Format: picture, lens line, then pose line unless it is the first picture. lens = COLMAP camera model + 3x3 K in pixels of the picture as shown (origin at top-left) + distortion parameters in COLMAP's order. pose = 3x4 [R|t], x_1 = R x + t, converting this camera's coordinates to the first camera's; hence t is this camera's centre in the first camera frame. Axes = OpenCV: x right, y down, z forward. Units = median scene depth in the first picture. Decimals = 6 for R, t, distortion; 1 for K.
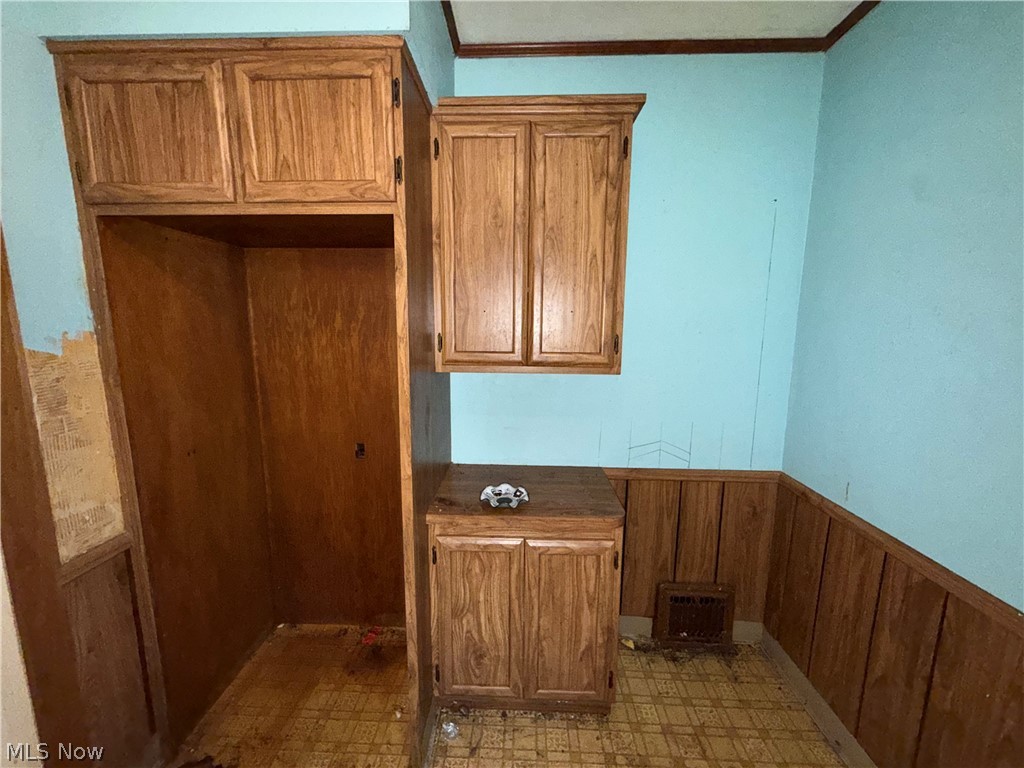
lens RADIAL K [[407.8, 0, 512.9], [0, 407.8, 380.7], [0, 0, 1]] dist [0.000429, -0.000034]
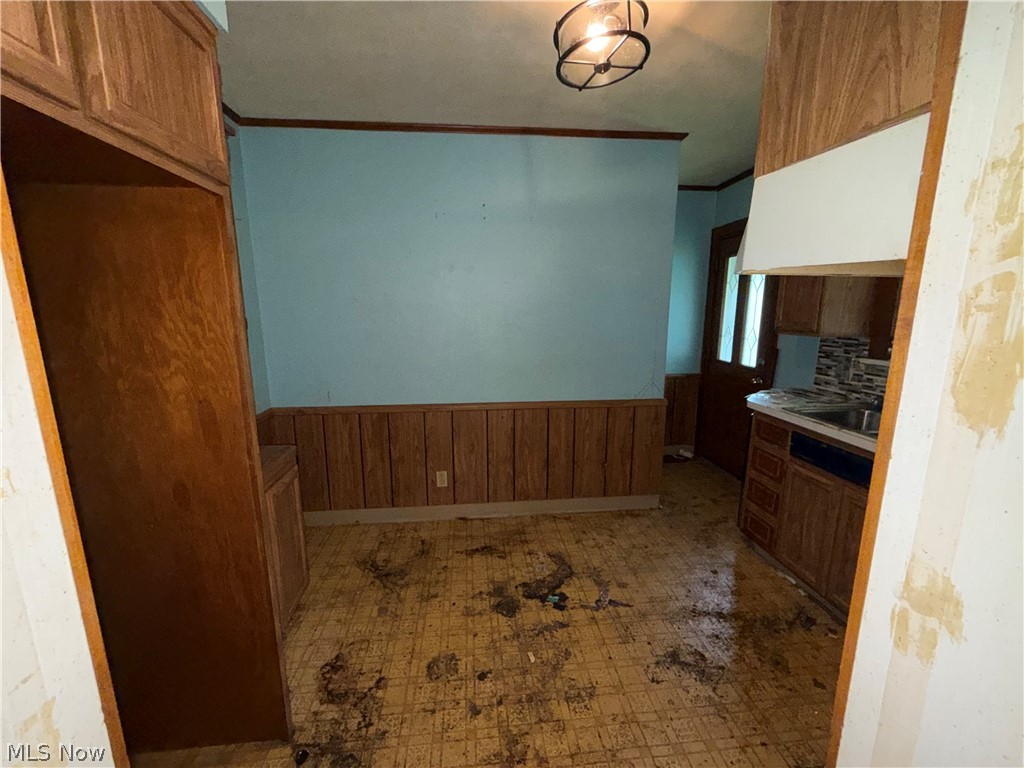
lens RADIAL K [[421.6, 0, 507.3], [0, 421.6, 386.0], [0, 0, 1]] dist [0.000707, -0.000018]
pose [[-0.131932, -0.184512, 0.973935, -1.496000], [0.148420, 0.967770, 0.203450, -0.062996], [-0.980084, 0.171393, -0.100294, 0.500668]]
